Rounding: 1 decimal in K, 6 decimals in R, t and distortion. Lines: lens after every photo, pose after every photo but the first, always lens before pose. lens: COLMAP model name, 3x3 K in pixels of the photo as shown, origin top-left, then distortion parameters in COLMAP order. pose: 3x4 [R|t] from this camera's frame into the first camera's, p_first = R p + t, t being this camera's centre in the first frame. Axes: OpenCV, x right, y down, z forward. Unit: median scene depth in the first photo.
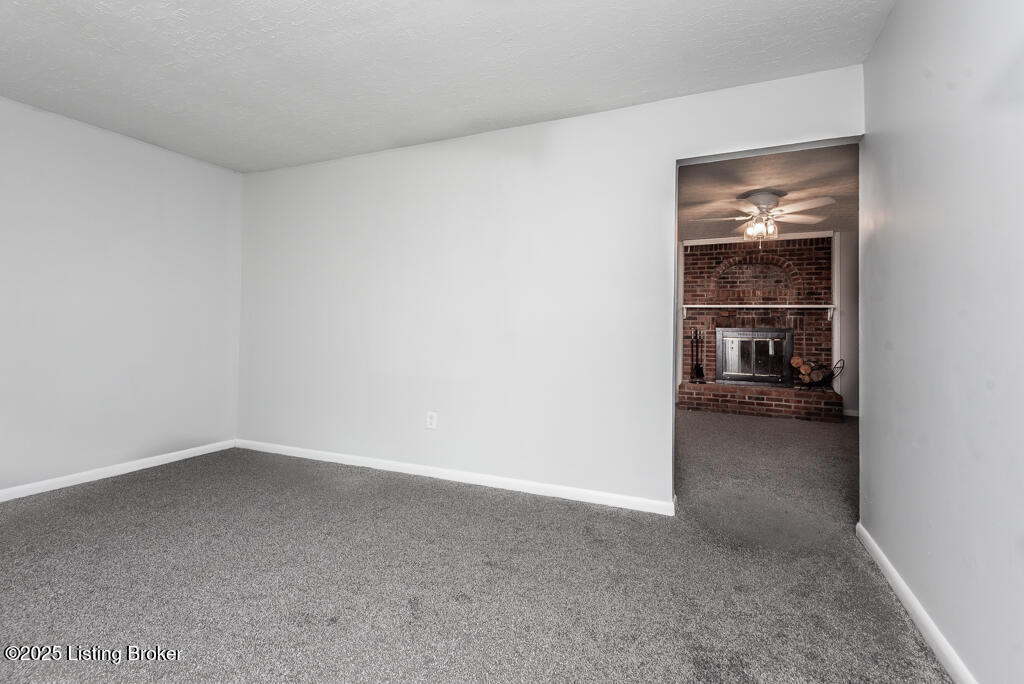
lens RADIAL K [[458.7, 0, 510.7], [0, 458.7, 311.9], [0, 0, 1]] dist [0.018921, -0.013777]
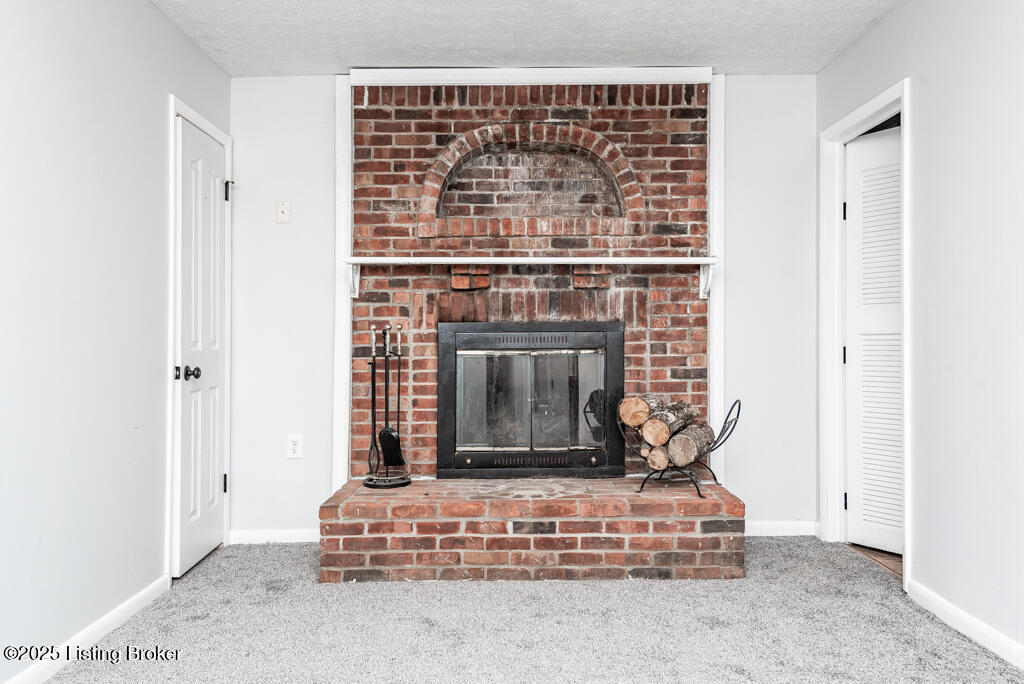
lens RADIAL K [[795.8, 0, 512.0], [0, 795.8, 342.0], [0, 0, 1]] dist [0.047376, -0.000772]
pose [[0.906537, -0.024417, 0.421419, 0.255635], [0.005456, 0.998920, 0.046140, 0.022901], [-0.422090, -0.039528, 0.905692, 0.448887]]
